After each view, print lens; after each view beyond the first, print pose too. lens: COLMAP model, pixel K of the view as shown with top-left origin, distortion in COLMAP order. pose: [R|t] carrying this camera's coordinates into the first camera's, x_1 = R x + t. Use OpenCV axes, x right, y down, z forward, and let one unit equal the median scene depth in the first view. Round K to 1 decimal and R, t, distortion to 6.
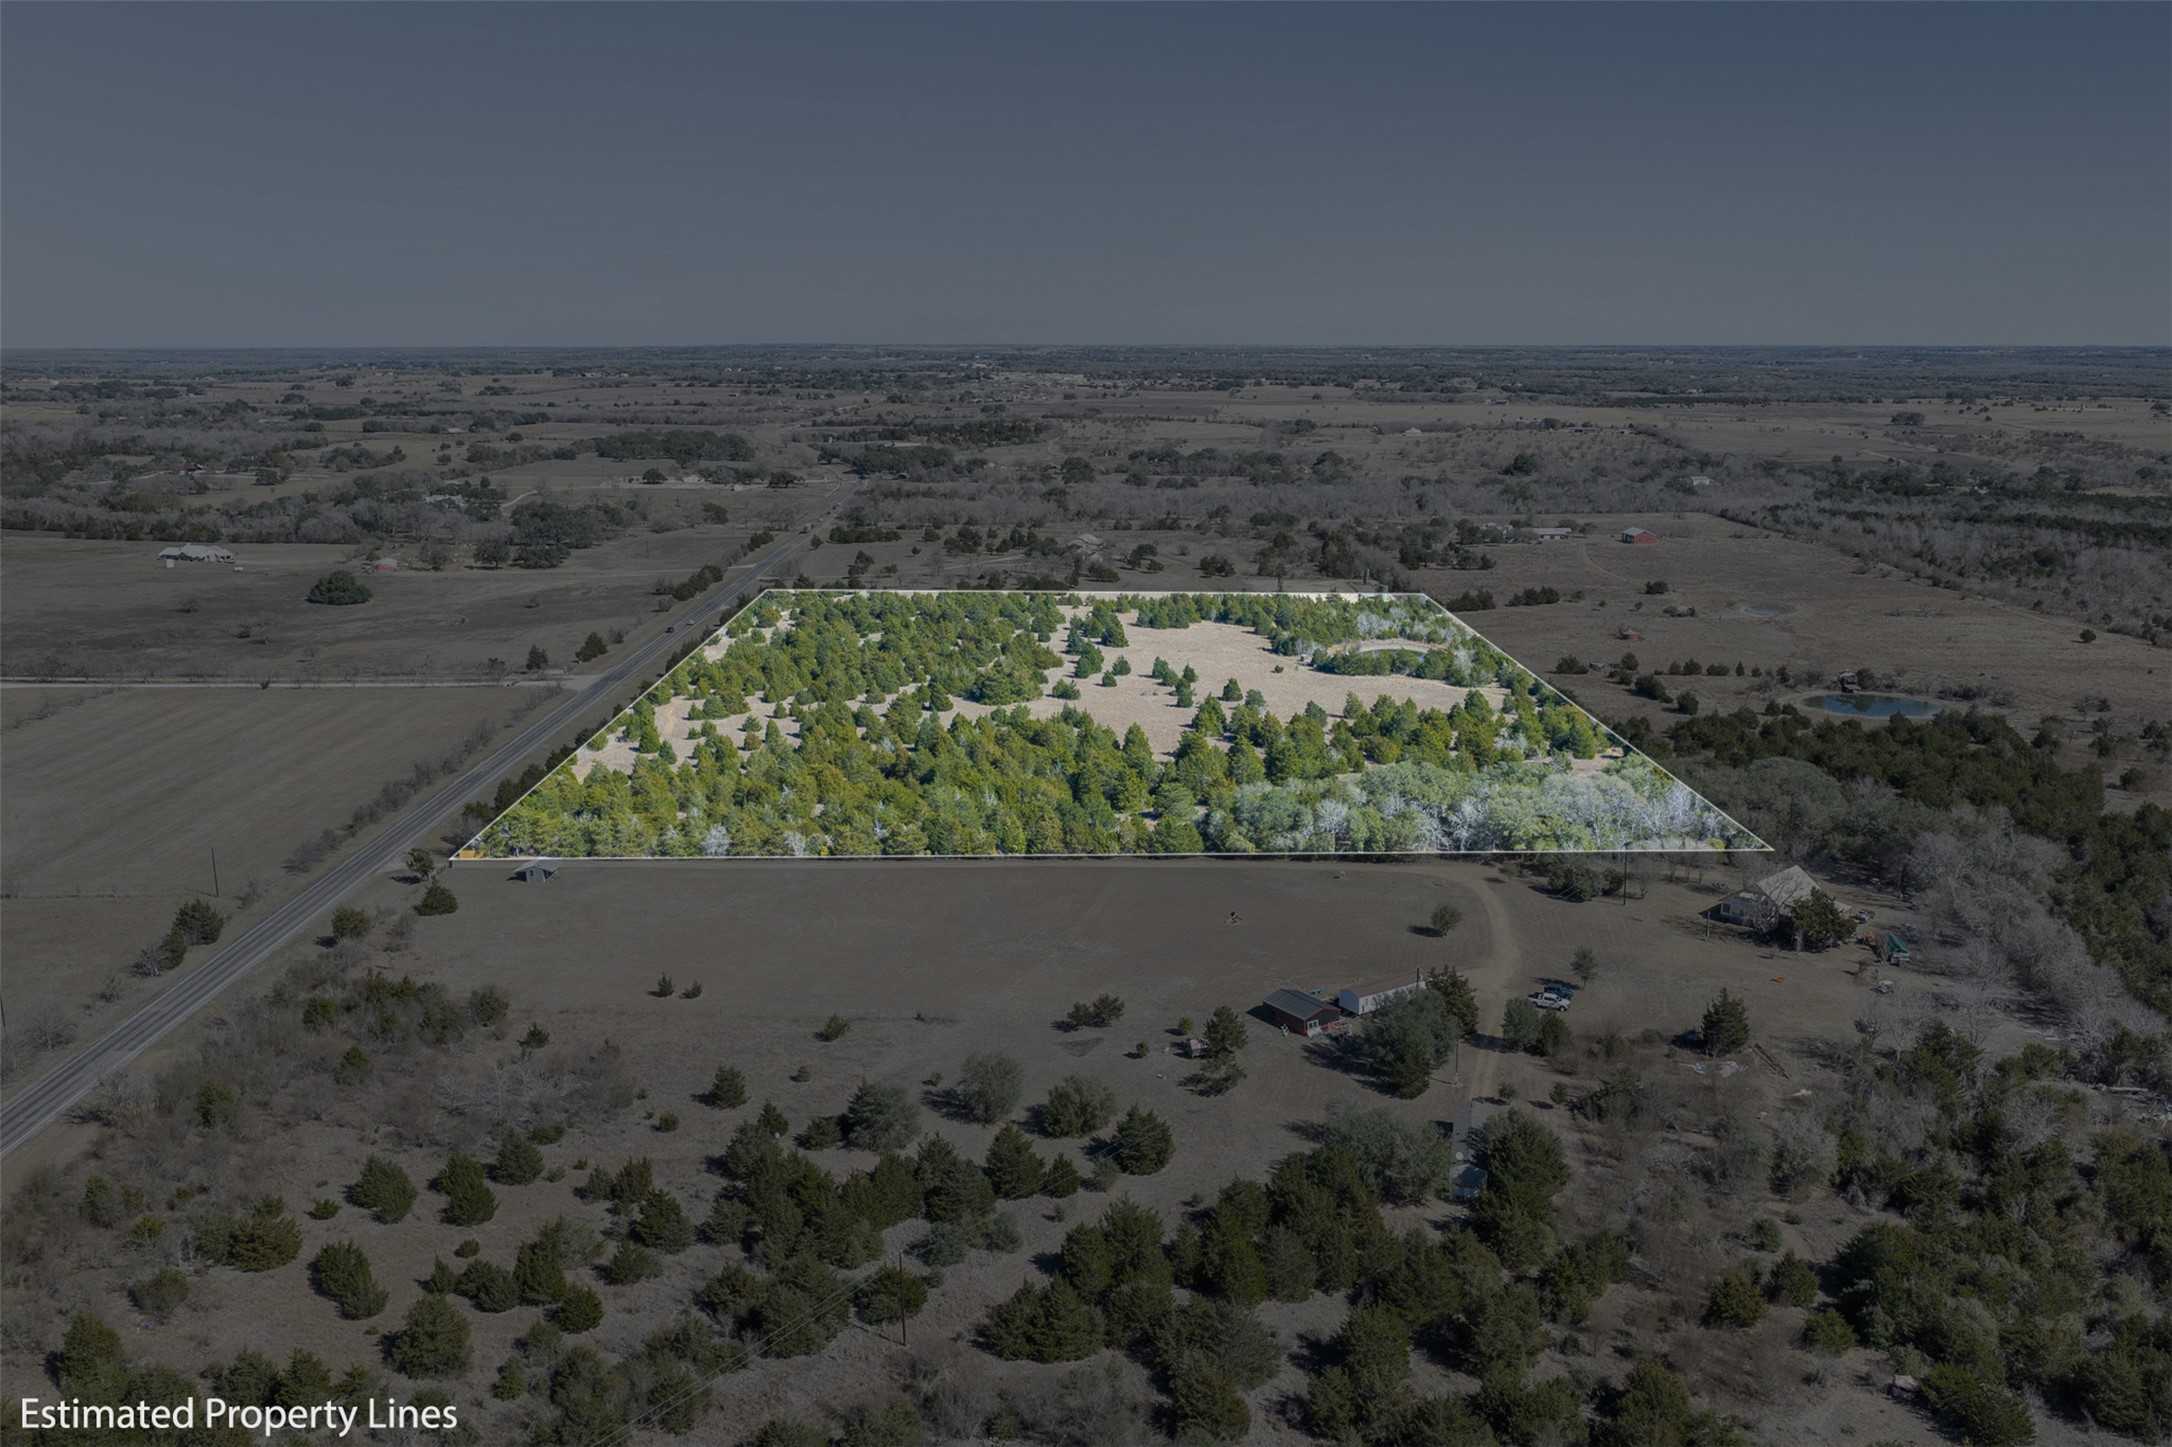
lens RADIAL K [[1777.6, 0, 1086.7], [0, 1777.6, 723.8], [0, 0, 1]] dist [0.016328, -0.027111]
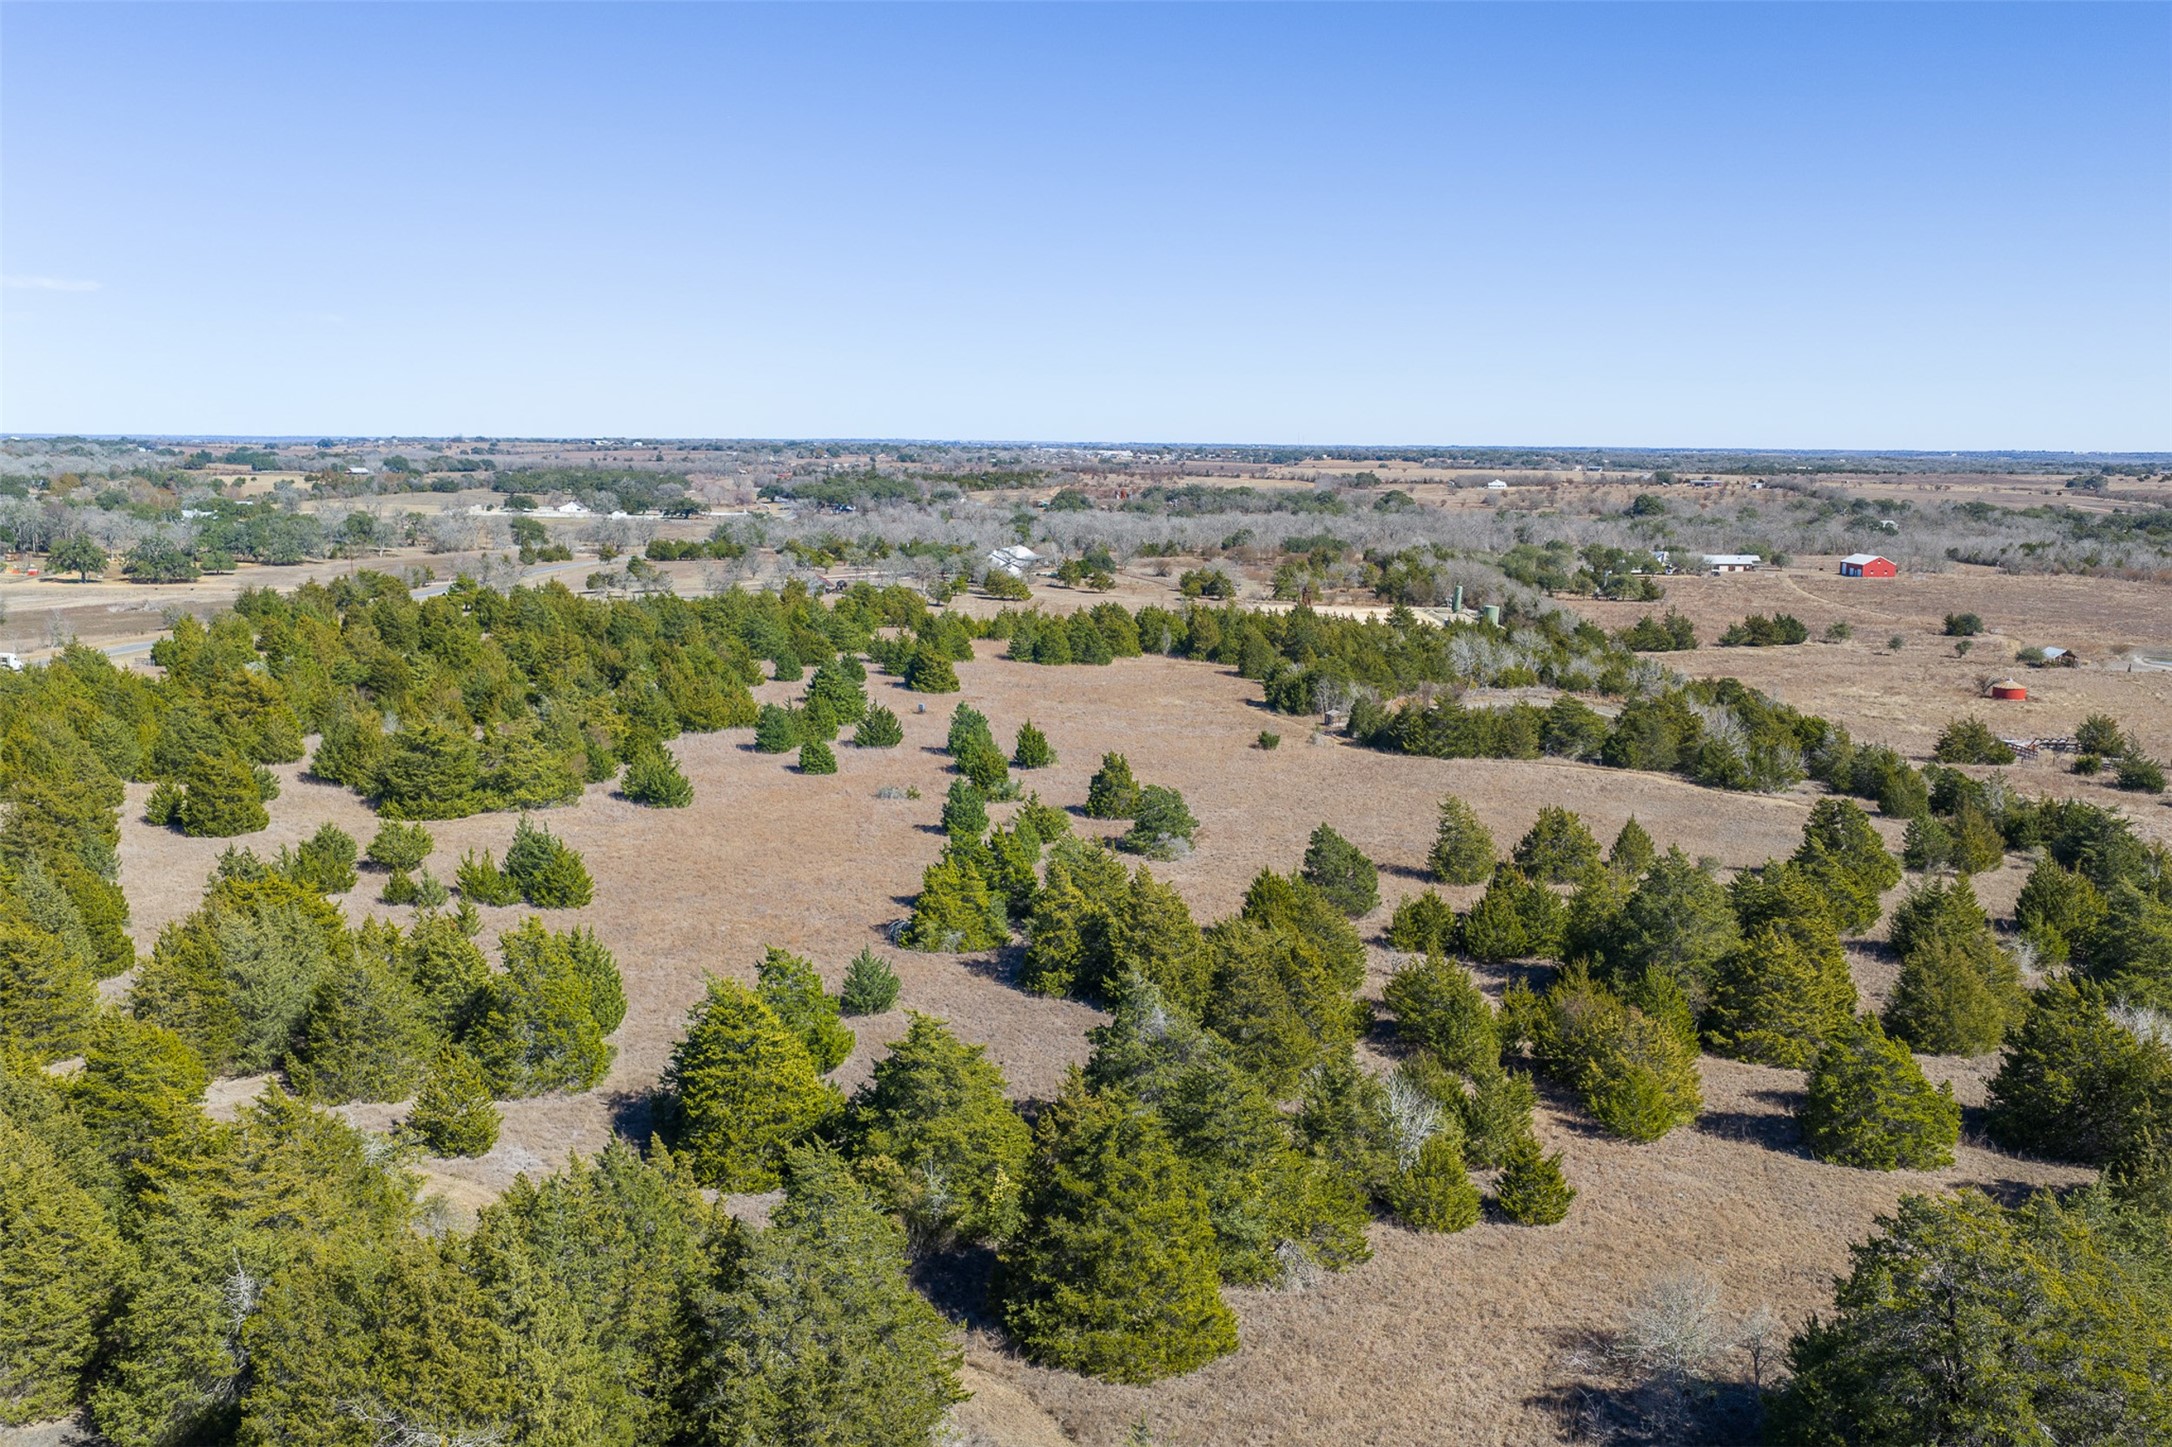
lens RADIAL K [[1777.6, 0, 1085.3], [0, 1777.6, 727.8], [0, 0, 1]] dist [0.016328, -0.027111]
pose [[0.999201, 0.015536, -0.036834, 0.071392], [-0.017462, 0.998466, -0.052537, -0.009713], [0.035961, 0.053138, 0.997939, 0.515603]]
